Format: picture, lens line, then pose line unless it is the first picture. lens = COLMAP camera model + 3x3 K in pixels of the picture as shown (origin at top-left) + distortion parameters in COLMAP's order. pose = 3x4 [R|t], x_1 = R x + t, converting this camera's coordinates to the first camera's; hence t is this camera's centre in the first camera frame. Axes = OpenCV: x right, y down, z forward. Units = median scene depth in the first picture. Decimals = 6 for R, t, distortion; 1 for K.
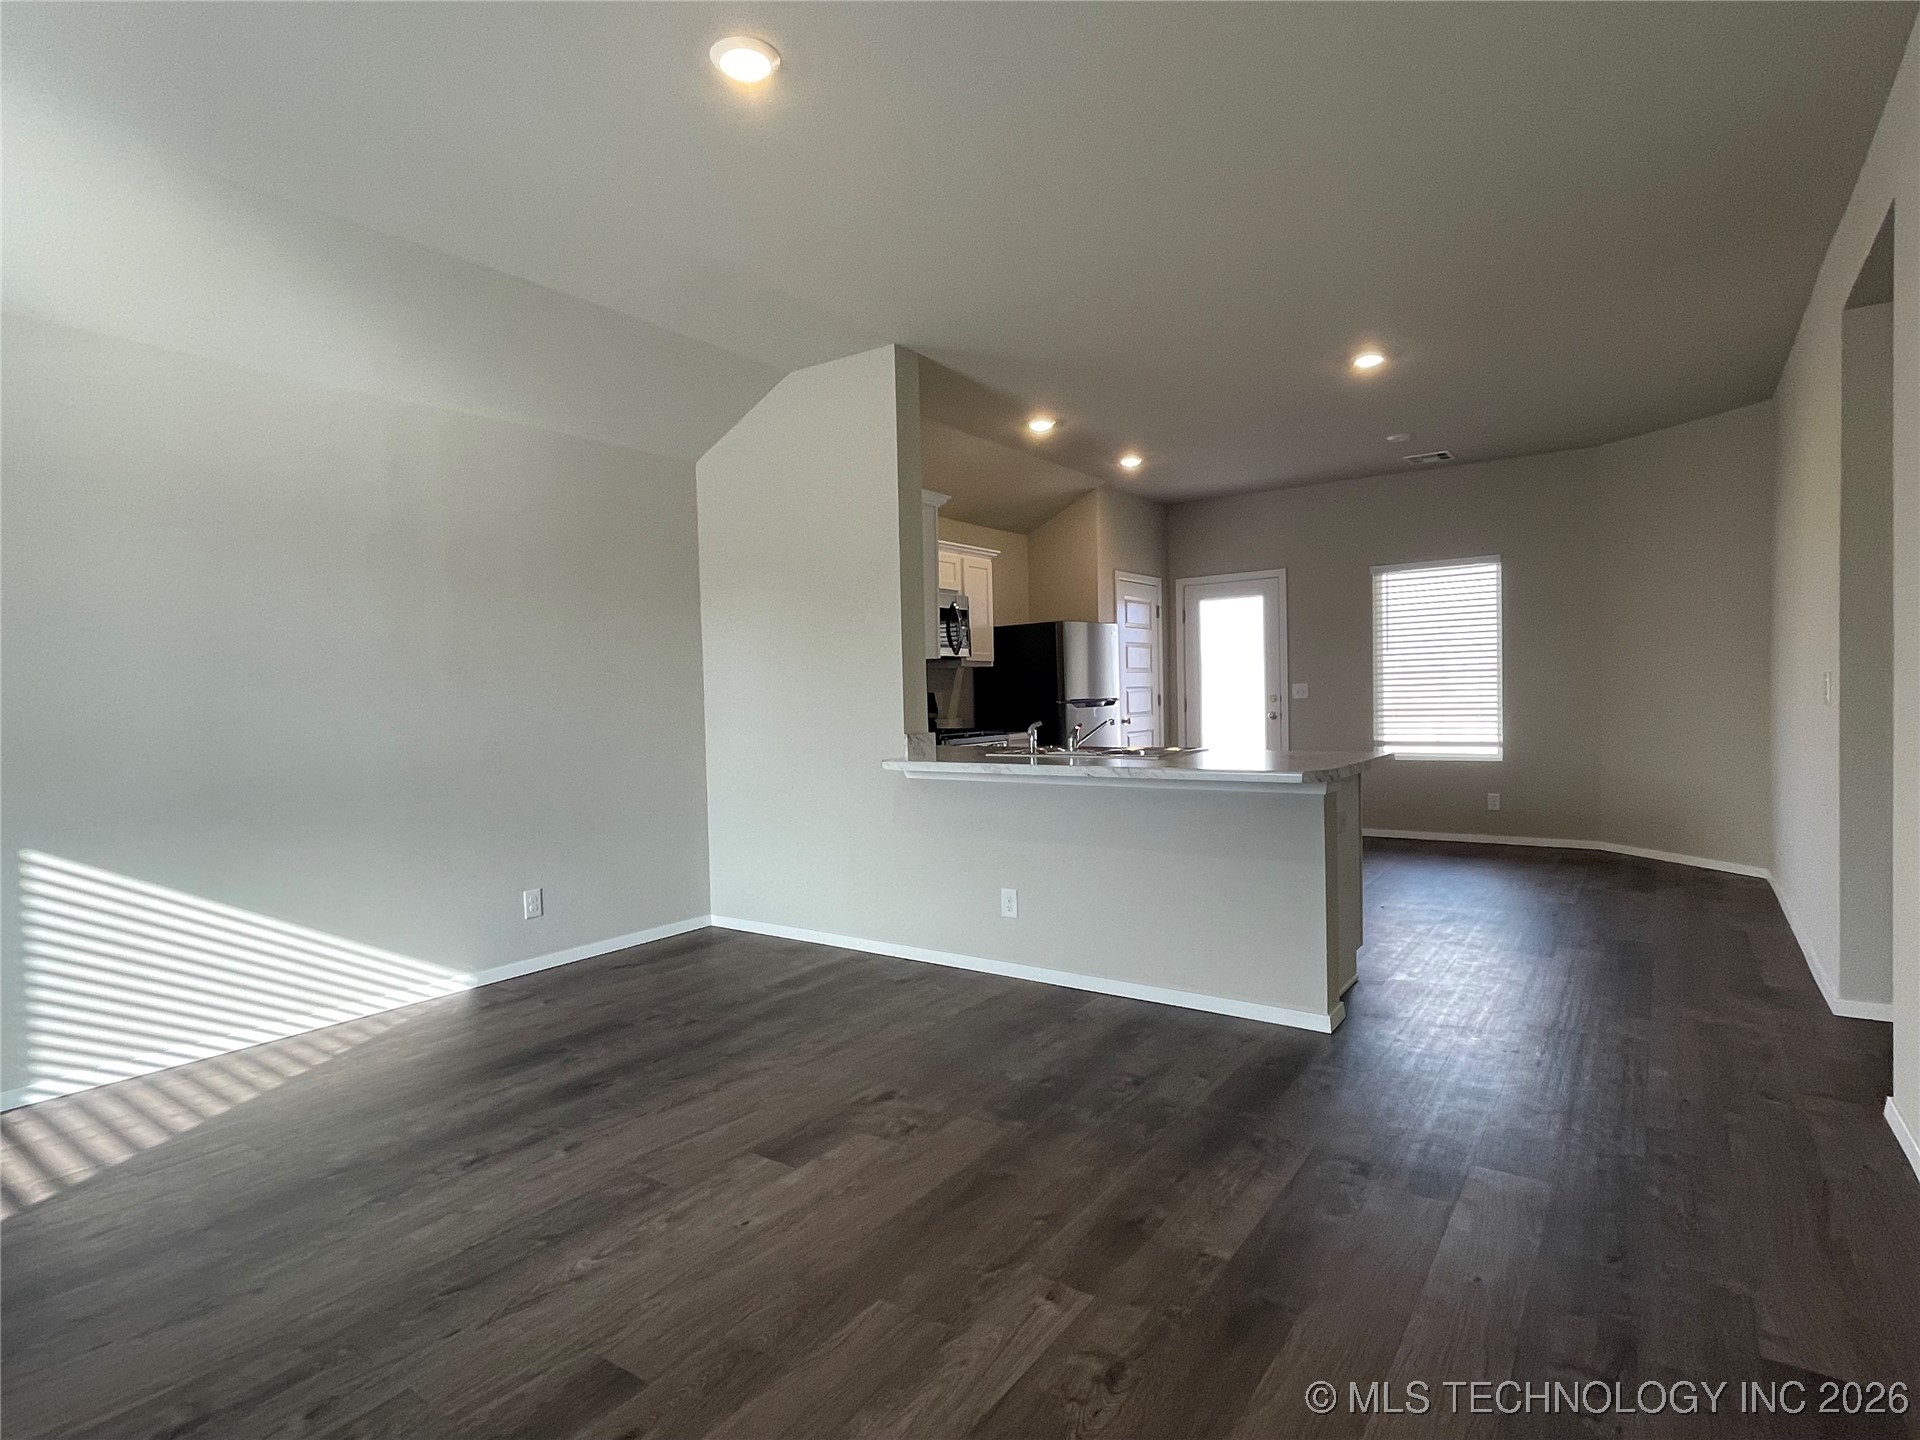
lens RADIAL K [[1006.2, 0, 960.0], [0, 1006.2, 720.0], [0, 0, 1]] dist [0.004400, -0.000365]
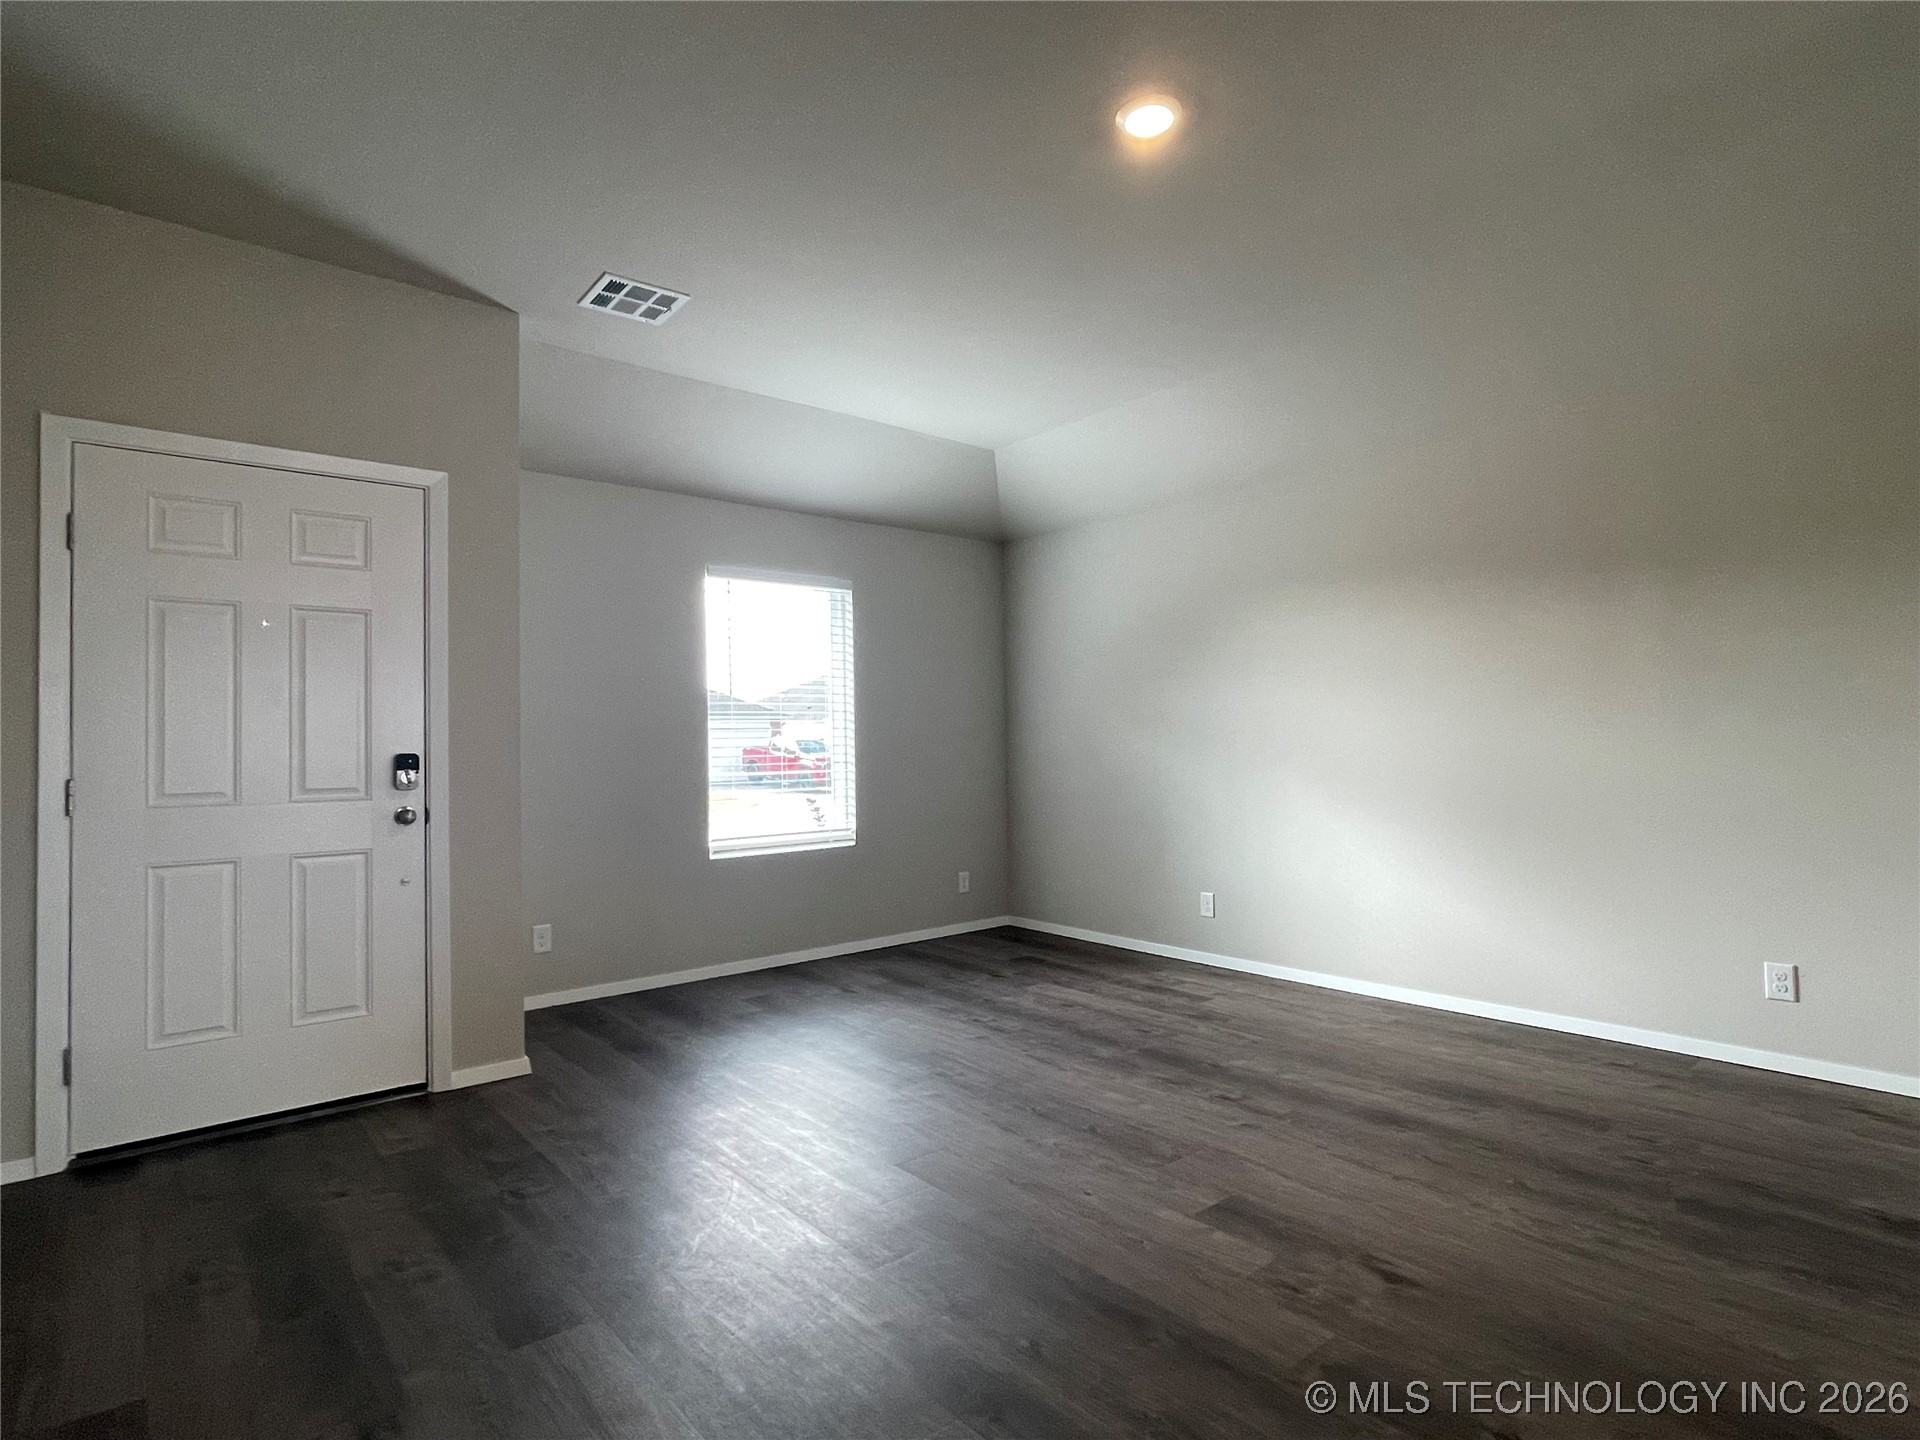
lens RADIAL K [[1006.2, 0, 960.0], [0, 1006.2, 720.0], [0, 0, 1]] dist [0.004400, -0.000365]
pose [[-0.249029, 0.006103, -0.968477, 0.668062], [-0.004495, 0.999962, 0.007457, -0.025757], [0.968486, 0.006210, -0.248992, 0.841988]]
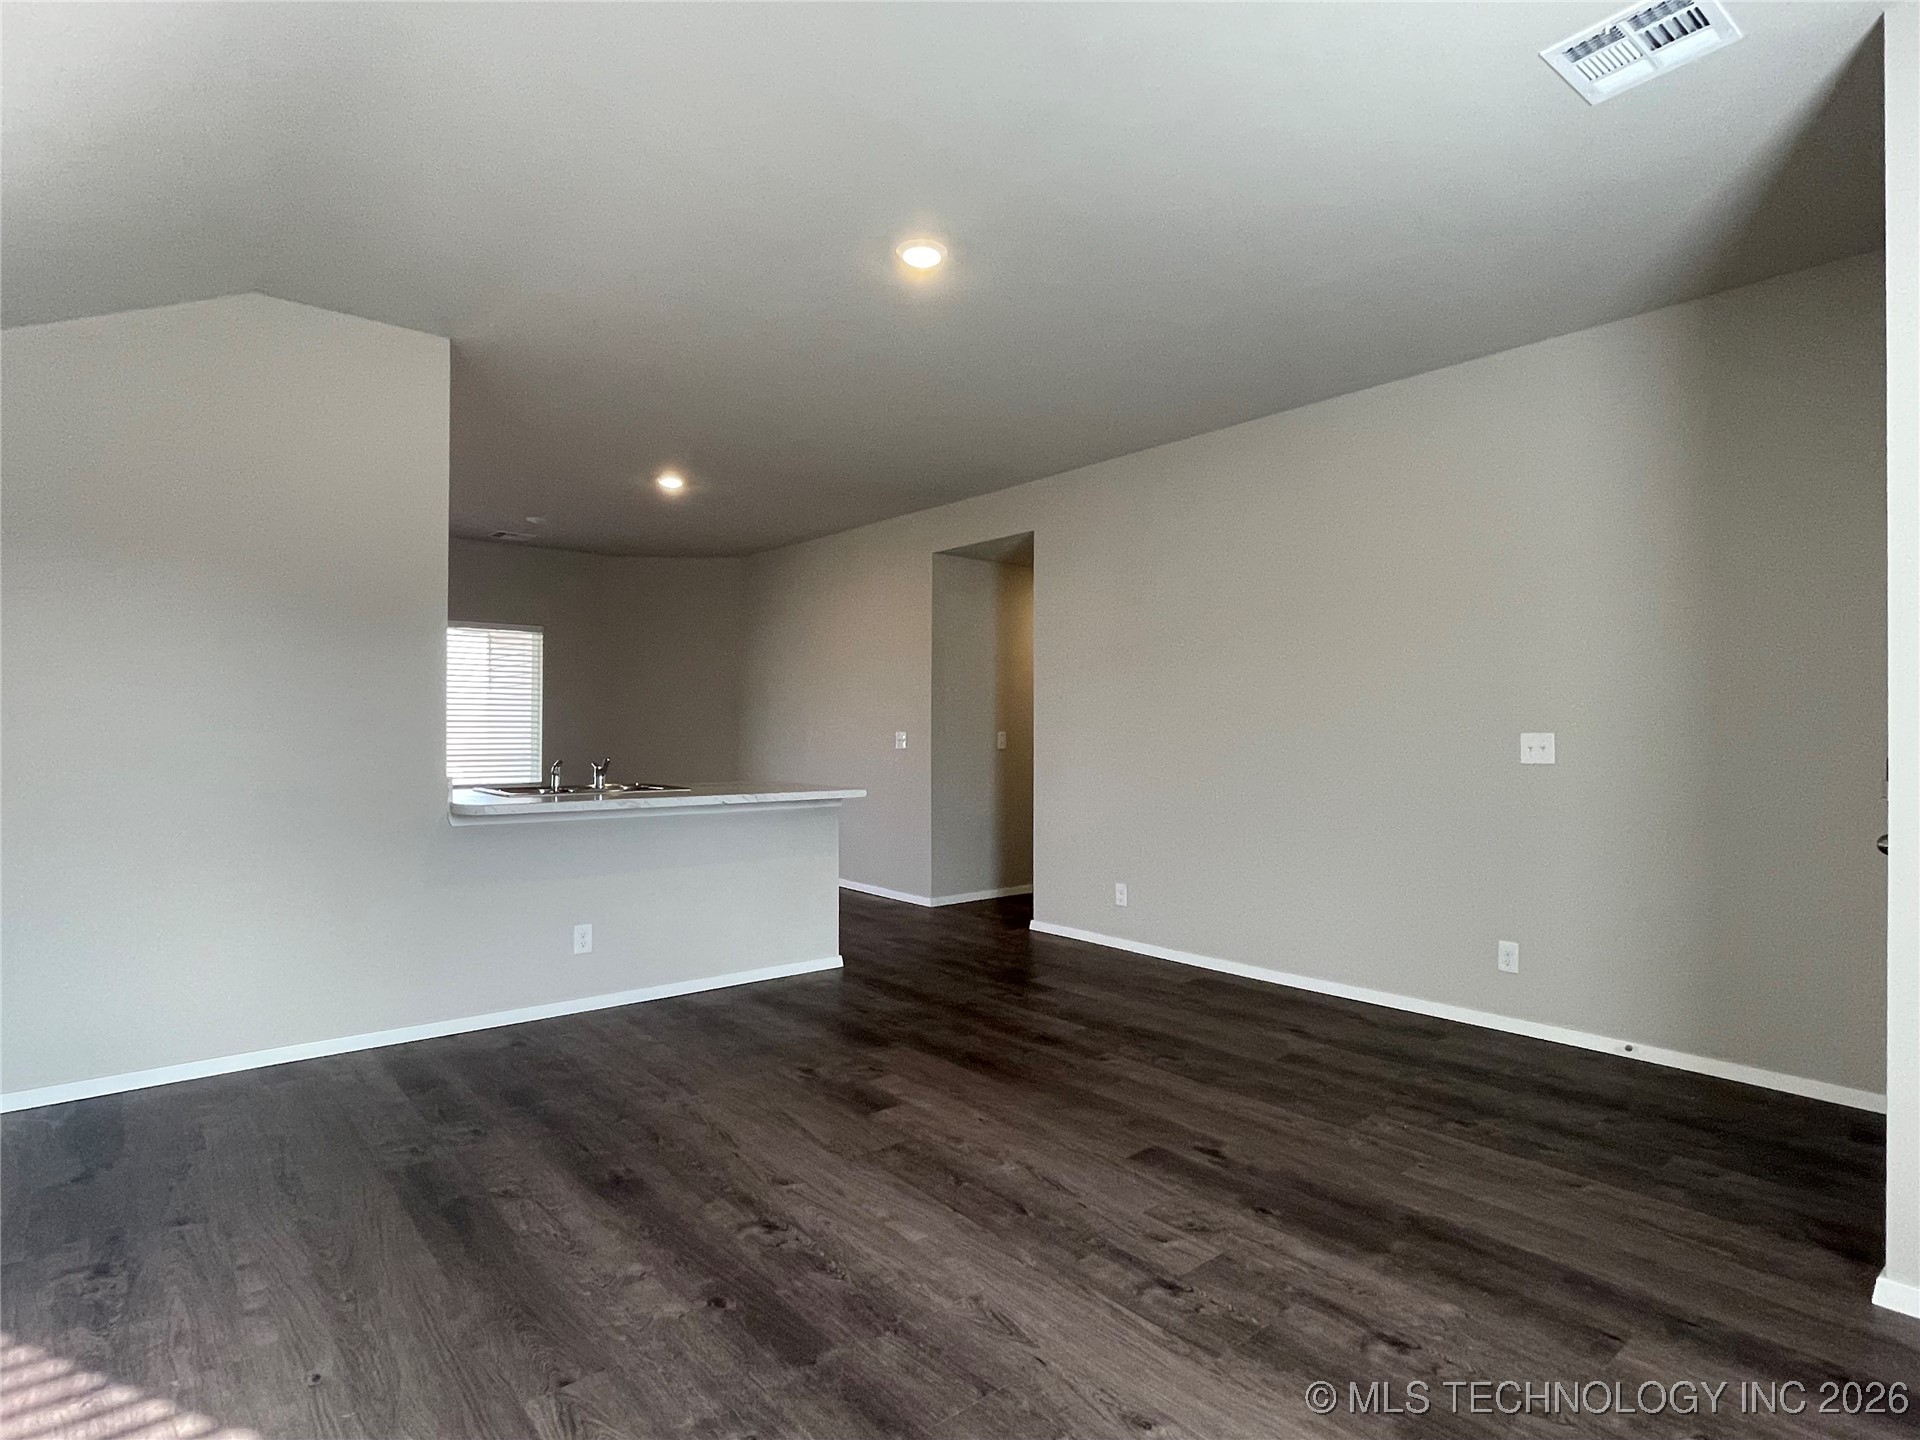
lens RADIAL K [[1006.2, 0, 960.0], [0, 1006.2, 720.0], [0, 0, 1]] dist [0.004400, -0.000365]
pose [[0.245852, 0.036567, 0.968617, -1.148567], [0.017299, 0.998963, -0.042104, 0.013791], [-0.969153, 0.027107, 0.244964, 0.503147]]
